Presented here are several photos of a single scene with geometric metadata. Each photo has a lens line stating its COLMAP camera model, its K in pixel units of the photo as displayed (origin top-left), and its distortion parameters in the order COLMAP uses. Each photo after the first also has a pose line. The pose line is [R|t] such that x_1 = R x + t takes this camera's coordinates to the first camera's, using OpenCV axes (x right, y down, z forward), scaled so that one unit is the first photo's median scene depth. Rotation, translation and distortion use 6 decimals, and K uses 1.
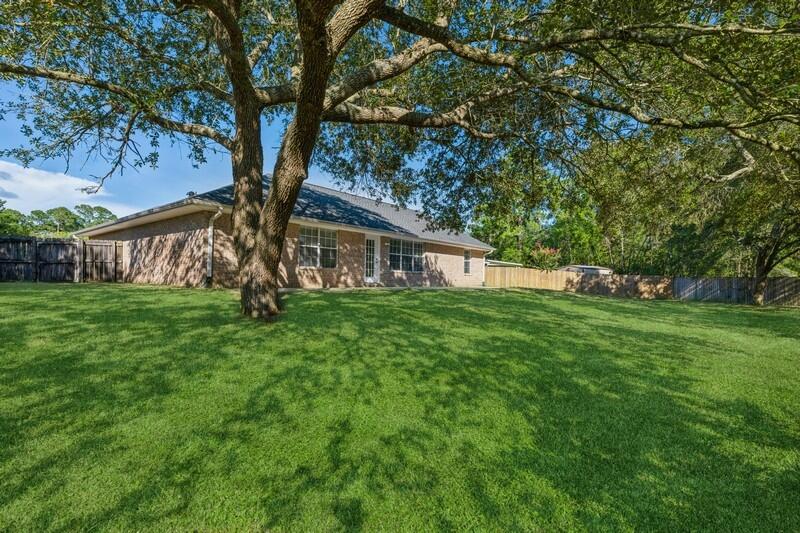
lens RADIAL K [[409.5, 0, 397.3], [0, 409.5, 263.2], [0, 0, 1]] dist [-0.005342, 0.000009]
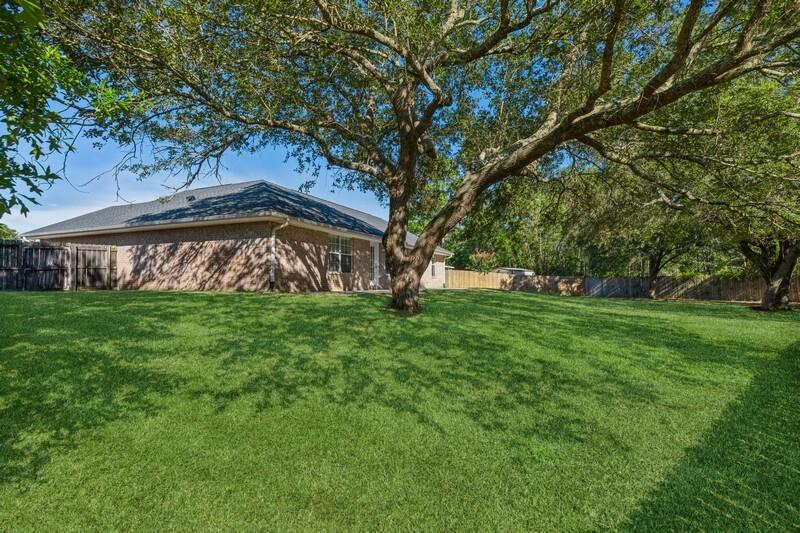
lens RADIAL K [[433.7, 0, 403.2], [0, 433.7, 267.7], [0, 0, 1]] dist [0.003418, -0.000199]
pose [[0.964071, -0.005705, 0.265582, -0.312763], [0.003999, 0.999968, 0.006965, -0.008974], [-0.265613, -0.005652, 0.964063, -0.146145]]
